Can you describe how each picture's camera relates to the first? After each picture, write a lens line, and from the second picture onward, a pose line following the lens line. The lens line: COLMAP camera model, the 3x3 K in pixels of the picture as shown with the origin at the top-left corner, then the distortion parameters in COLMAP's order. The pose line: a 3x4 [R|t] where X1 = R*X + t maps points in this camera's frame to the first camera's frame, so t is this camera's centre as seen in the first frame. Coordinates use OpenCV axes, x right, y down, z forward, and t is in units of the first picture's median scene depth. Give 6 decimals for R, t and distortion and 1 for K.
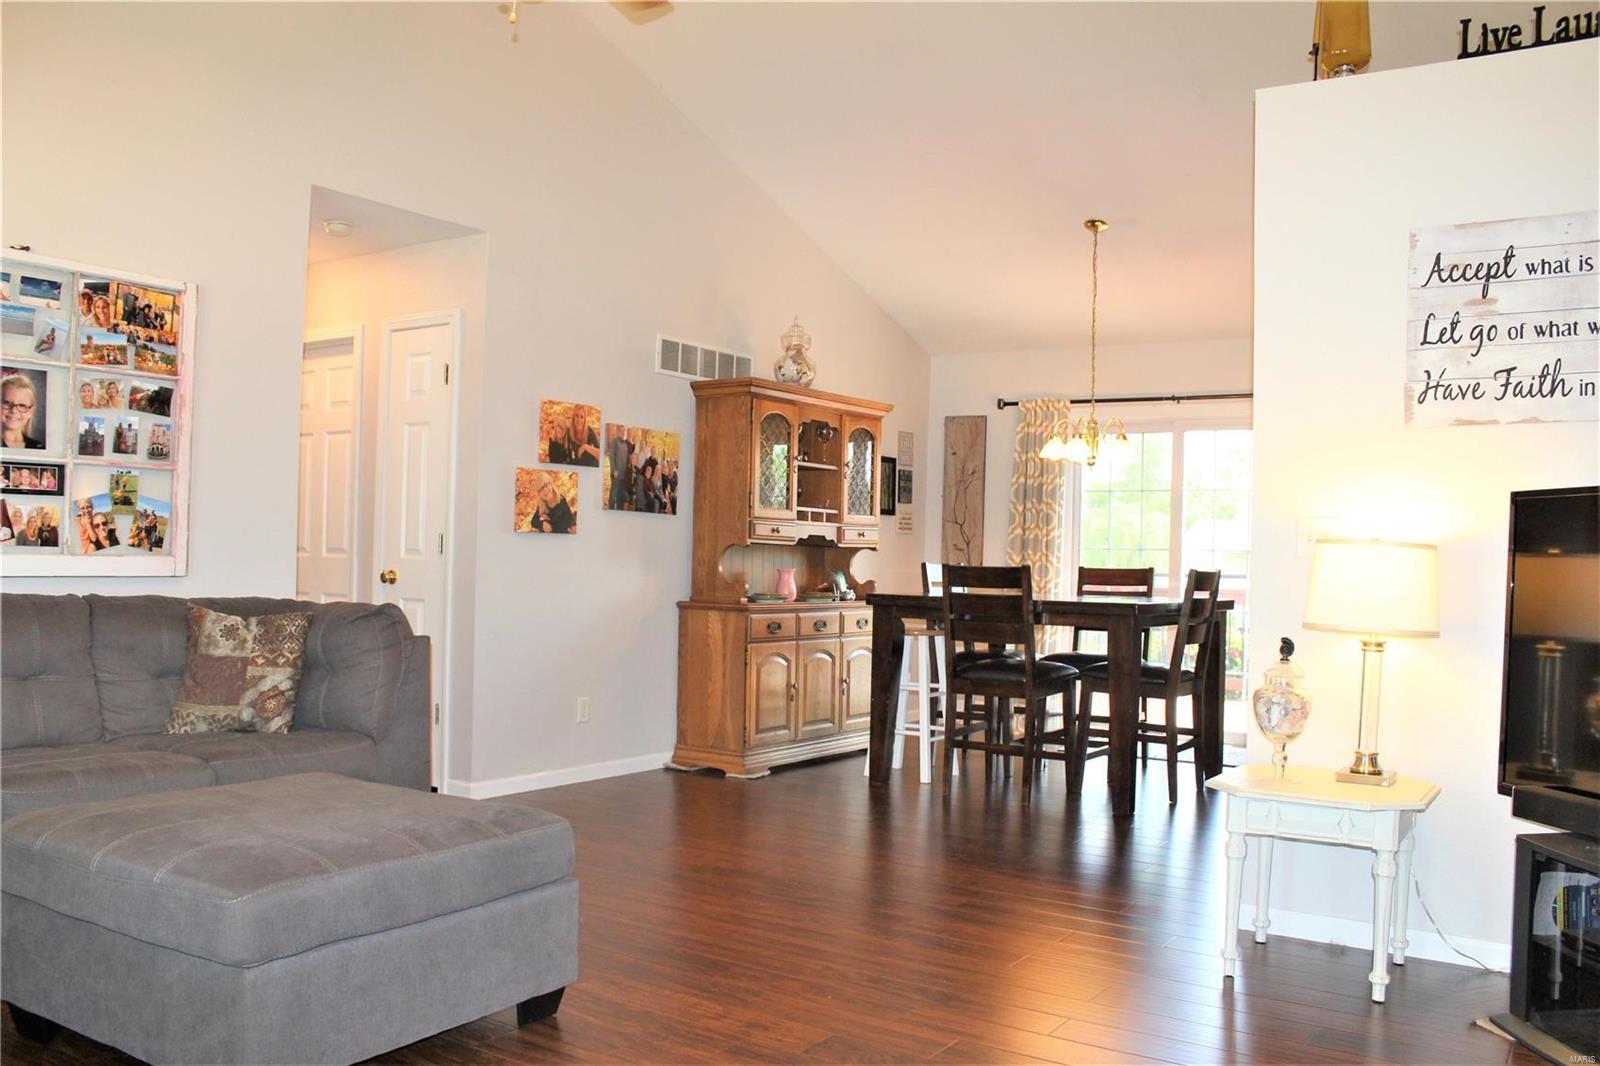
lens RADIAL K [[1335.5, 0, 798.0], [0, 1335.5, 550.0], [0, 0, 1]] dist [-0.168347, 0.152670]
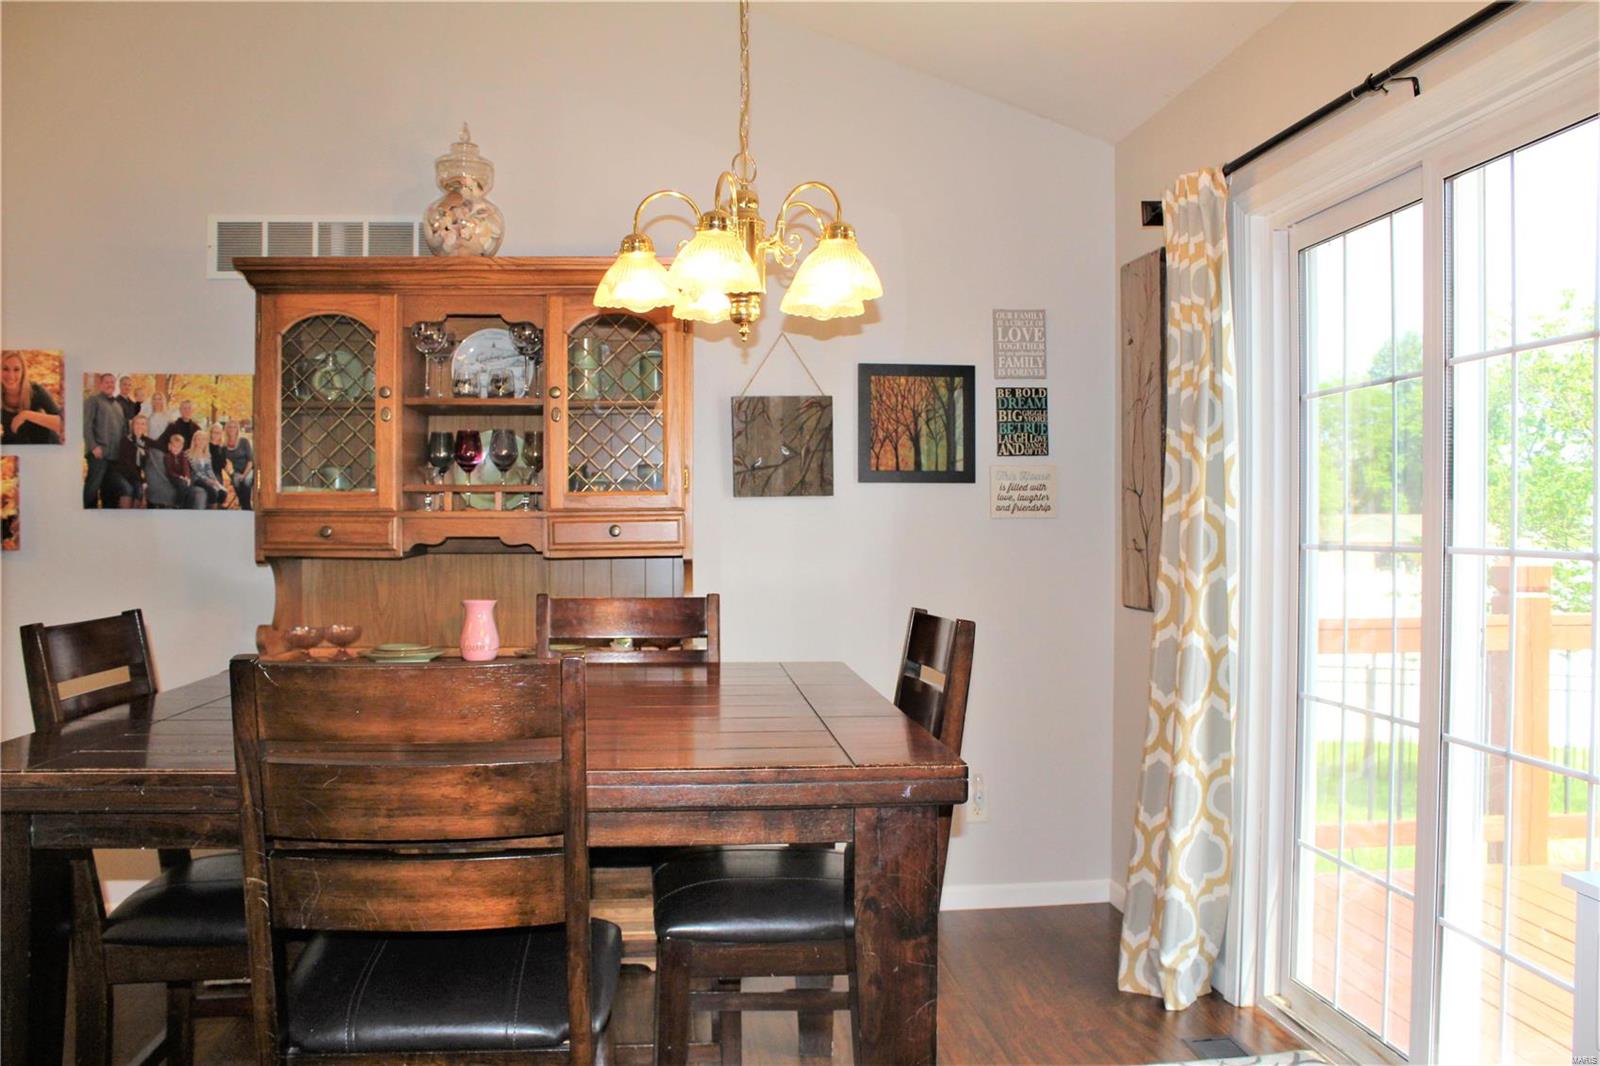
lens RADIAL K [[1335.5, 0, 798.0], [0, 1335.5, 550.0], [0, 0, 1]] dist [-0.168347, 0.152670]
pose [[0.646409, -0.010523, -0.762919, 0.590079], [0.021488, 0.999759, 0.004416, -0.006804], [0.762689, -0.019248, 0.646479, 0.931504]]
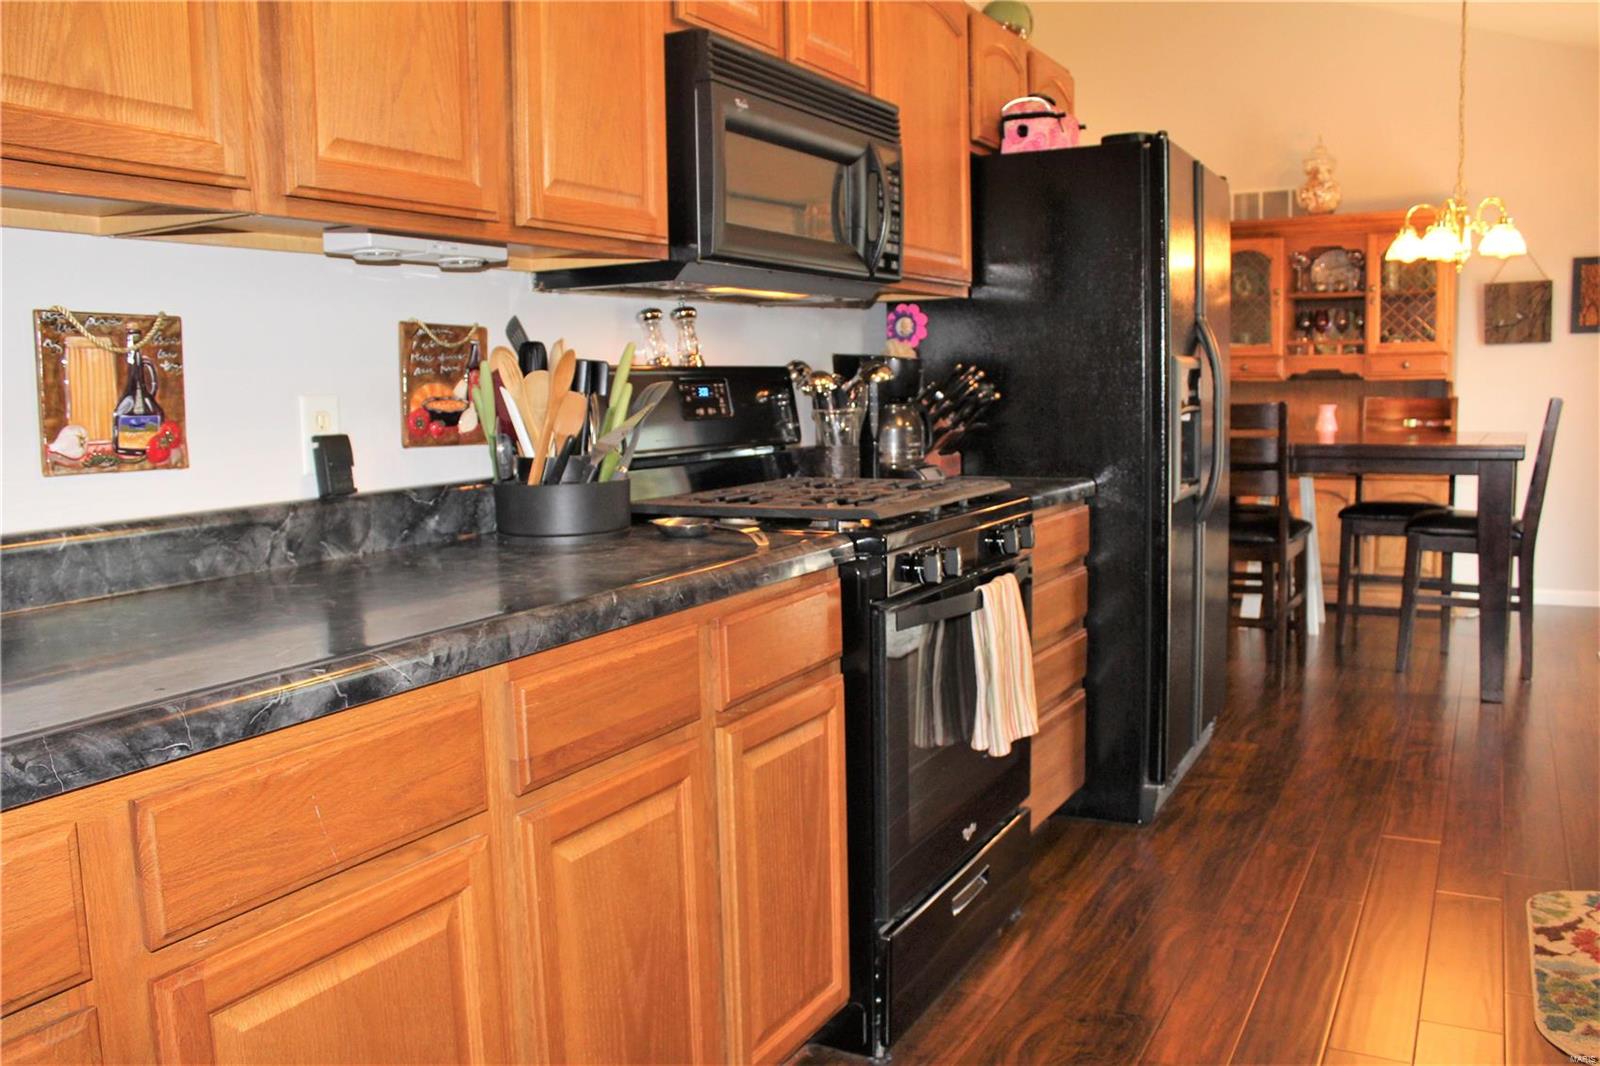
lens RADIAL K [[1327.9, 0, 795.1], [0, 1327.9, 549.1], [0, 0, 1]] dist [-0.170786, 0.155053]
pose [[0.093381, 0.095950, -0.990996, 1.096962], [0.029801, 0.994630, 0.099110, 0.016766], [0.995184, -0.038788, 0.090020, 0.655020]]
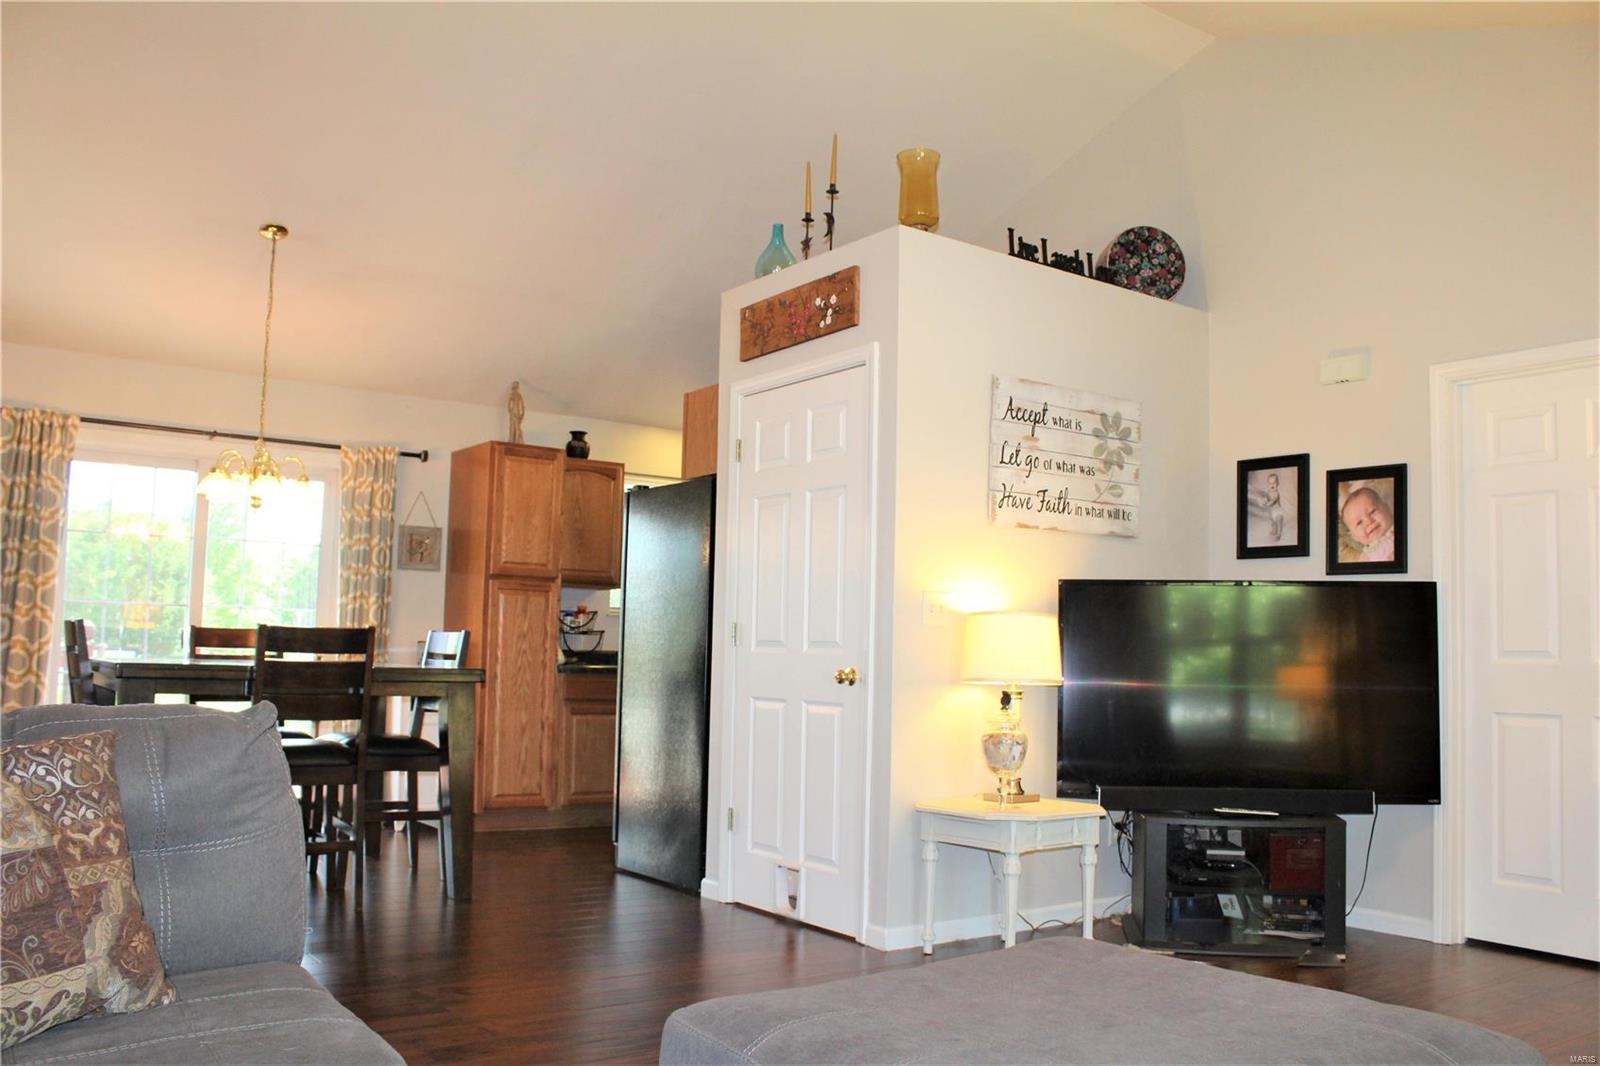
lens RADIAL K [[1335.5, 0, 798.0], [0, 1335.5, 550.0], [0, 0, 1]] dist [-0.168347, 0.152670]
pose [[0.347969, 0.056237, 0.935818, -0.524684], [-0.017285, 0.998414, -0.053572, 0.002776], [-0.937347, 0.002466, 0.348389, 0.449472]]
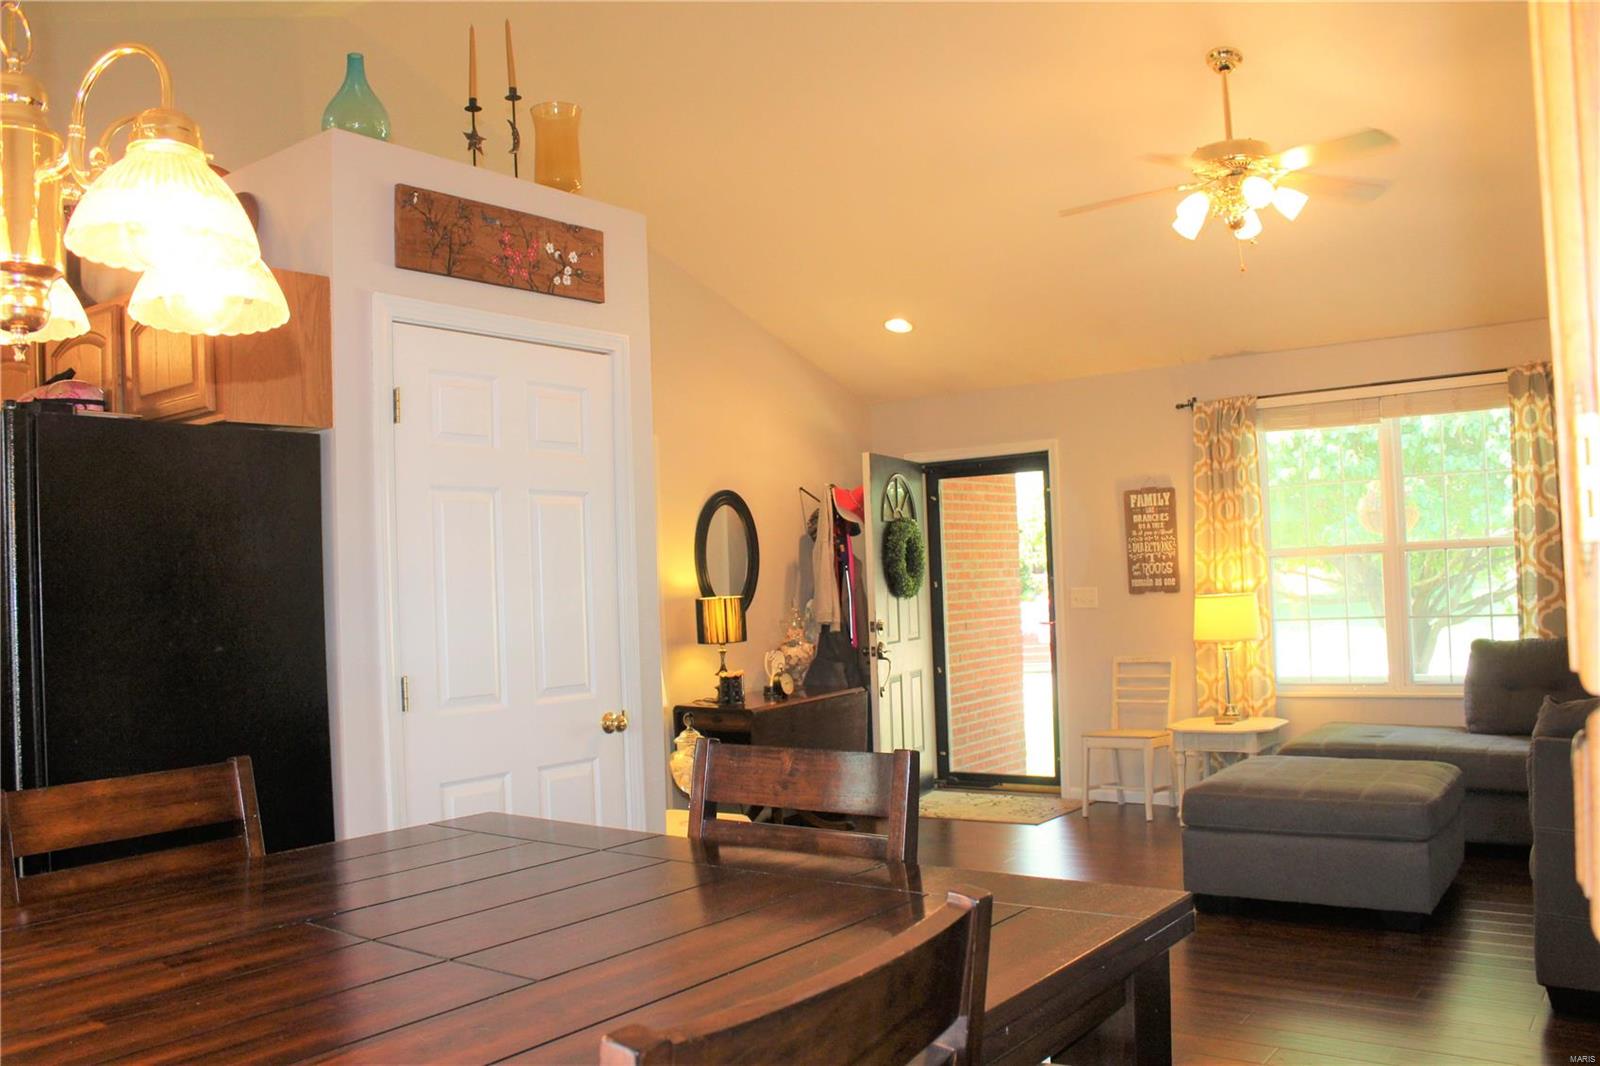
lens RADIAL K [[1332.4, 0, 795.7], [0, 1332.4, 553.5], [0, 0, 1]] dist [-0.168200, 0.151562]
pose [[-0.999265, 0.016215, 0.034748, 0.134365], [0.015309, 0.999540, -0.026180, -0.032610], [-0.035157, -0.025629, -0.999053, 1.386976]]
